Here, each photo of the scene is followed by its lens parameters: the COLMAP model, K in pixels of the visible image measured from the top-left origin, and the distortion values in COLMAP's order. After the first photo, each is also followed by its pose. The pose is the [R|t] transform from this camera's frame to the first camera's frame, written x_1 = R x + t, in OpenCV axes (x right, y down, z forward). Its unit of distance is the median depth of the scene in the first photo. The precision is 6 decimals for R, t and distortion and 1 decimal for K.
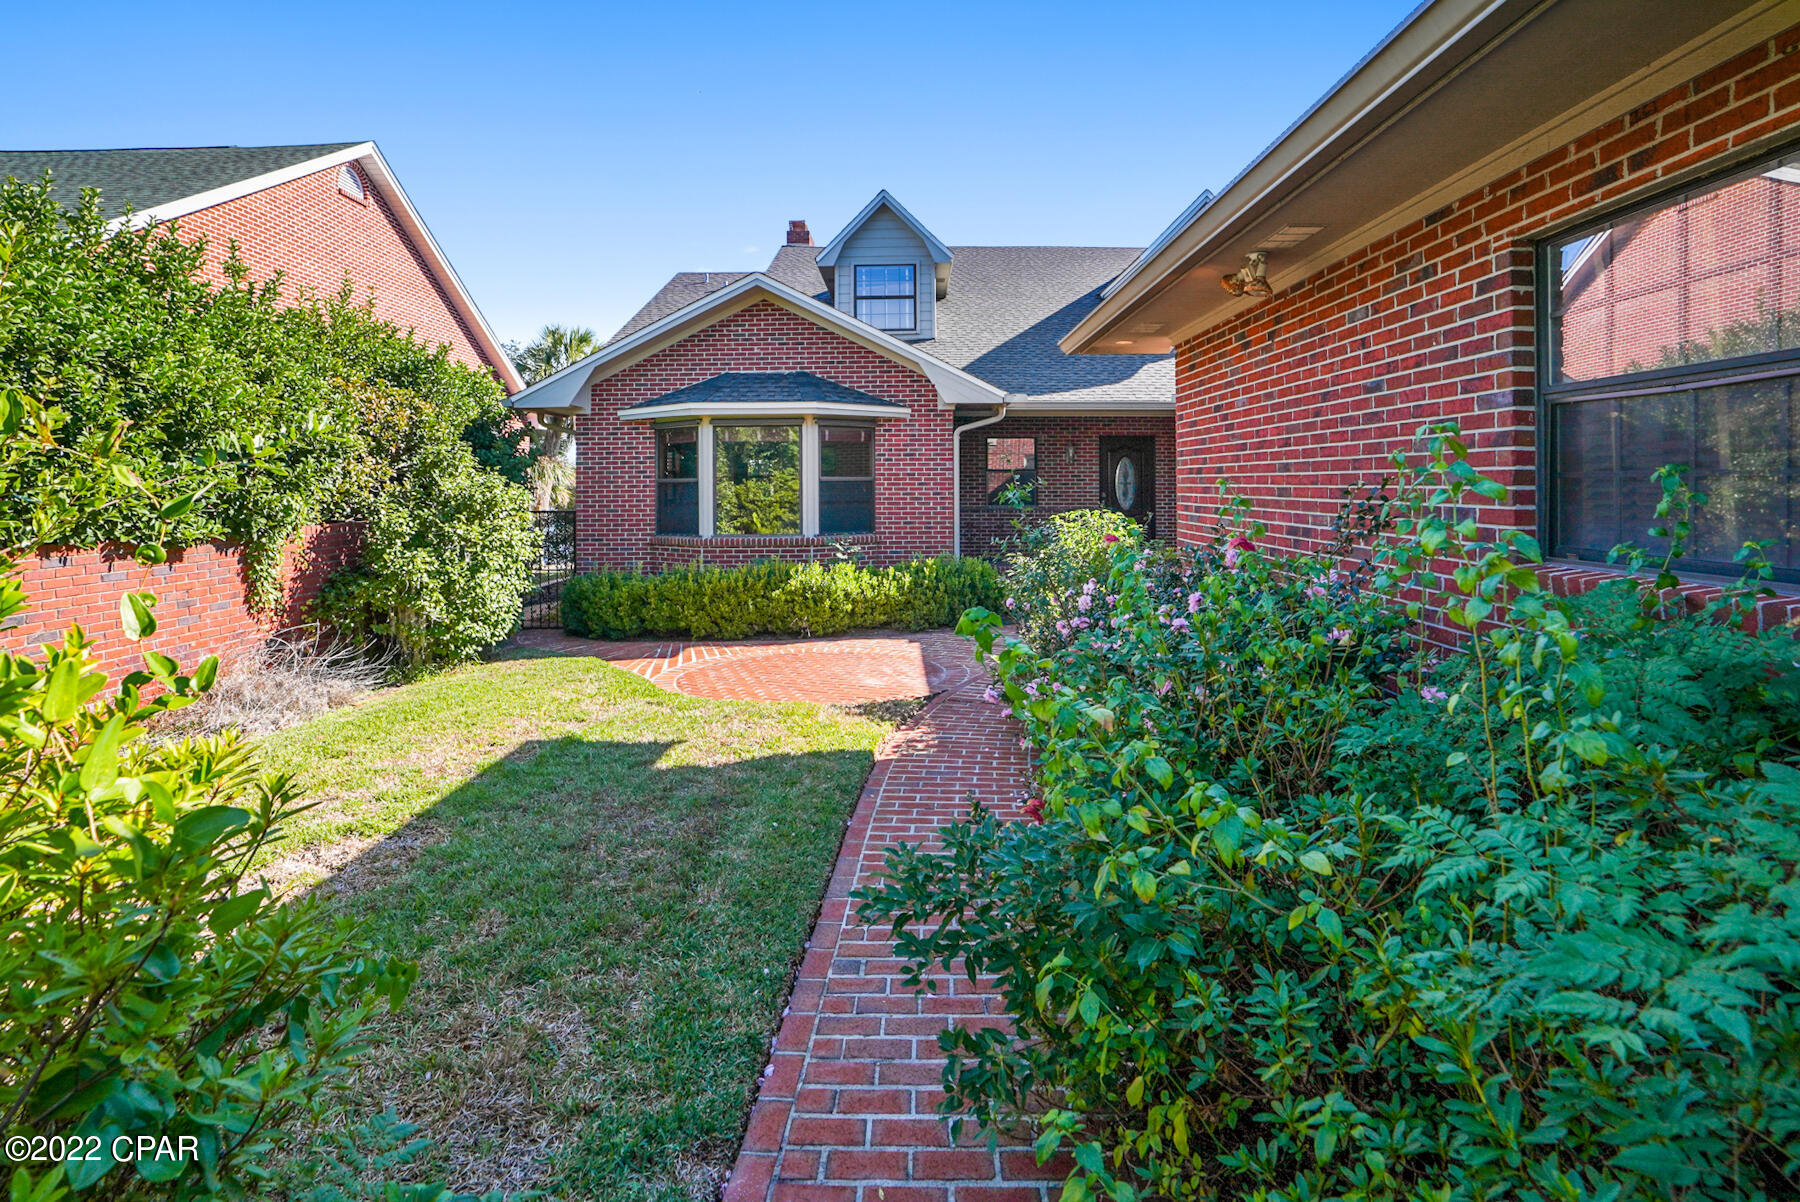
lens RADIAL K [[842.4, 0, 896.1], [0, 842.4, 489.1], [0, 0, 1]] dist [-0.004123, 0.000124]
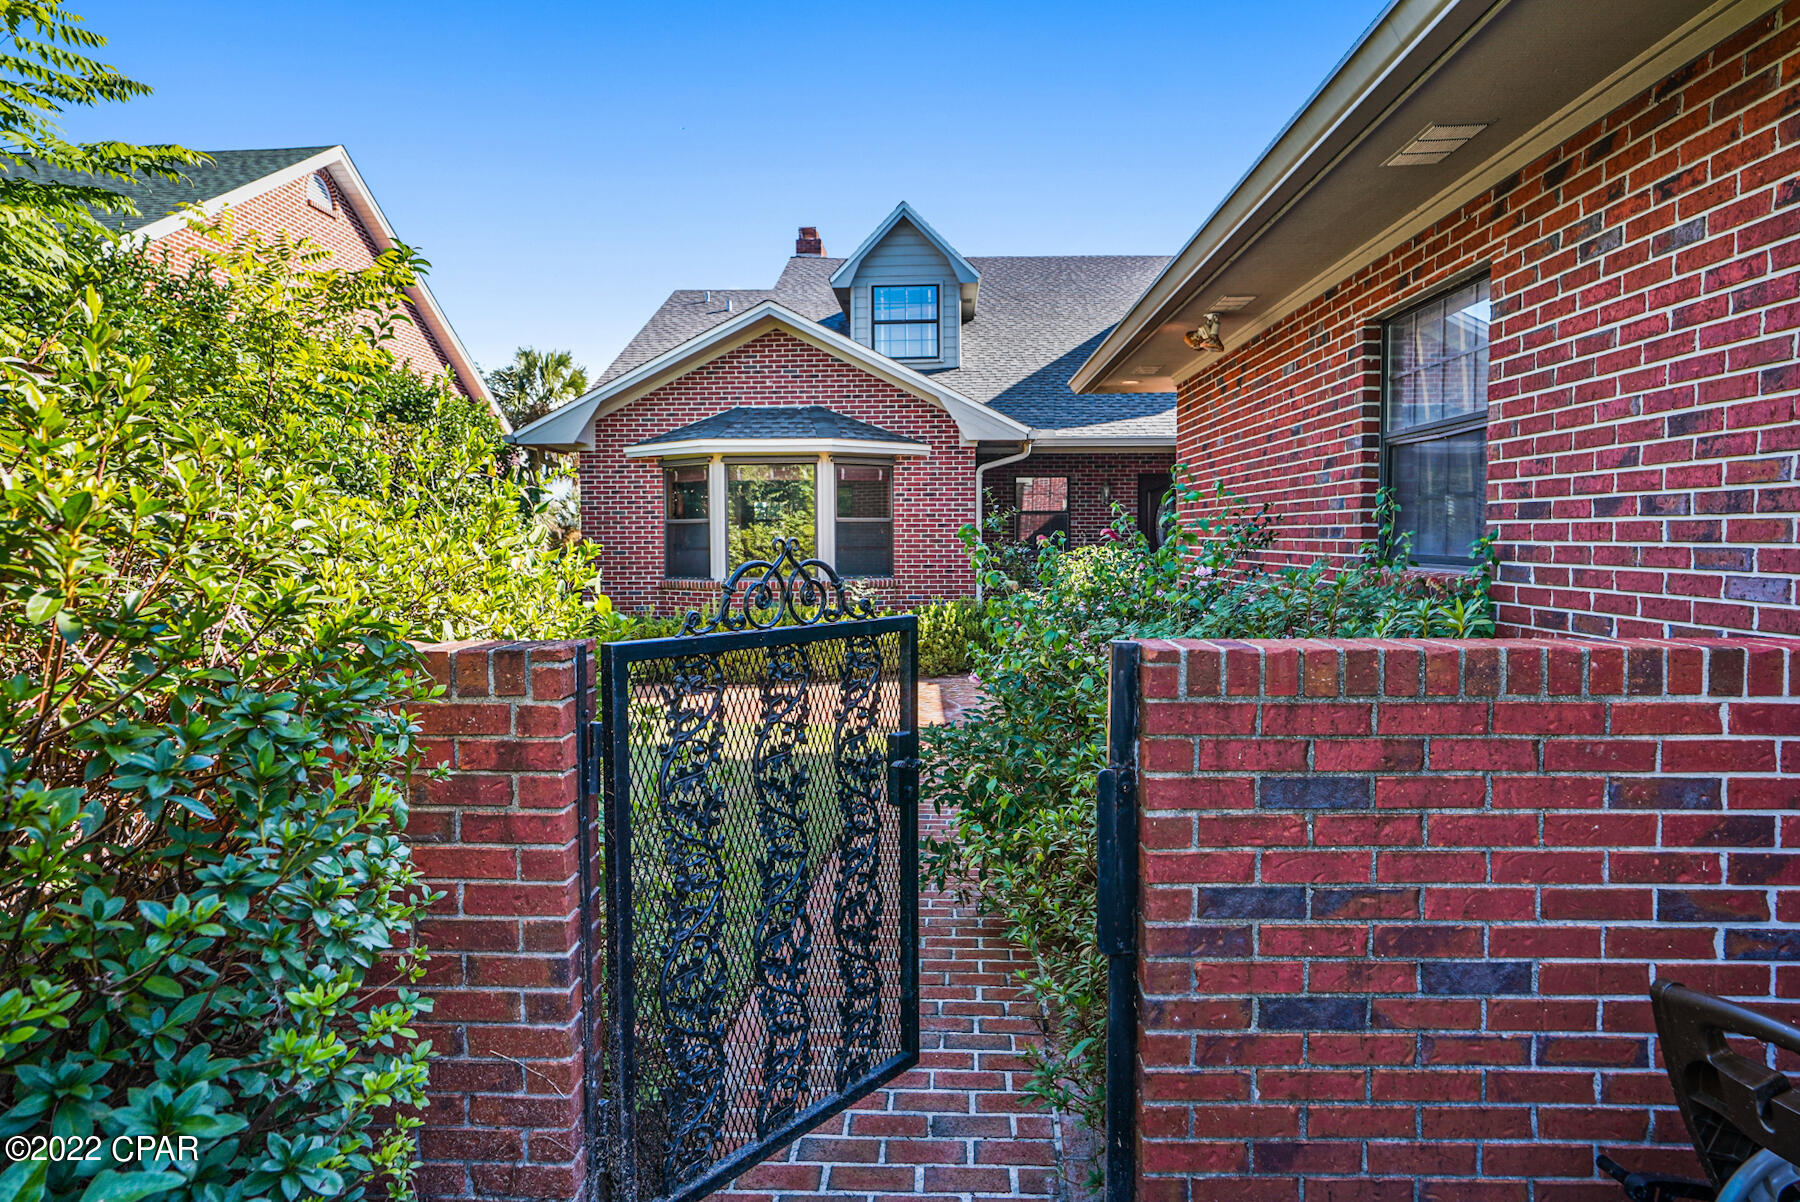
lens RADIAL K [[1086.5, 0, 906.3], [0, 1086.5, 608.7], [0, 0, 1]] dist [0.081427, -0.000775]
pose [[0.999739, 0.000979, -0.022828, 0.017695], [0.000370, 0.998258, 0.059000, 0.015877], [0.022846, -0.058993, 0.997997, -0.238117]]
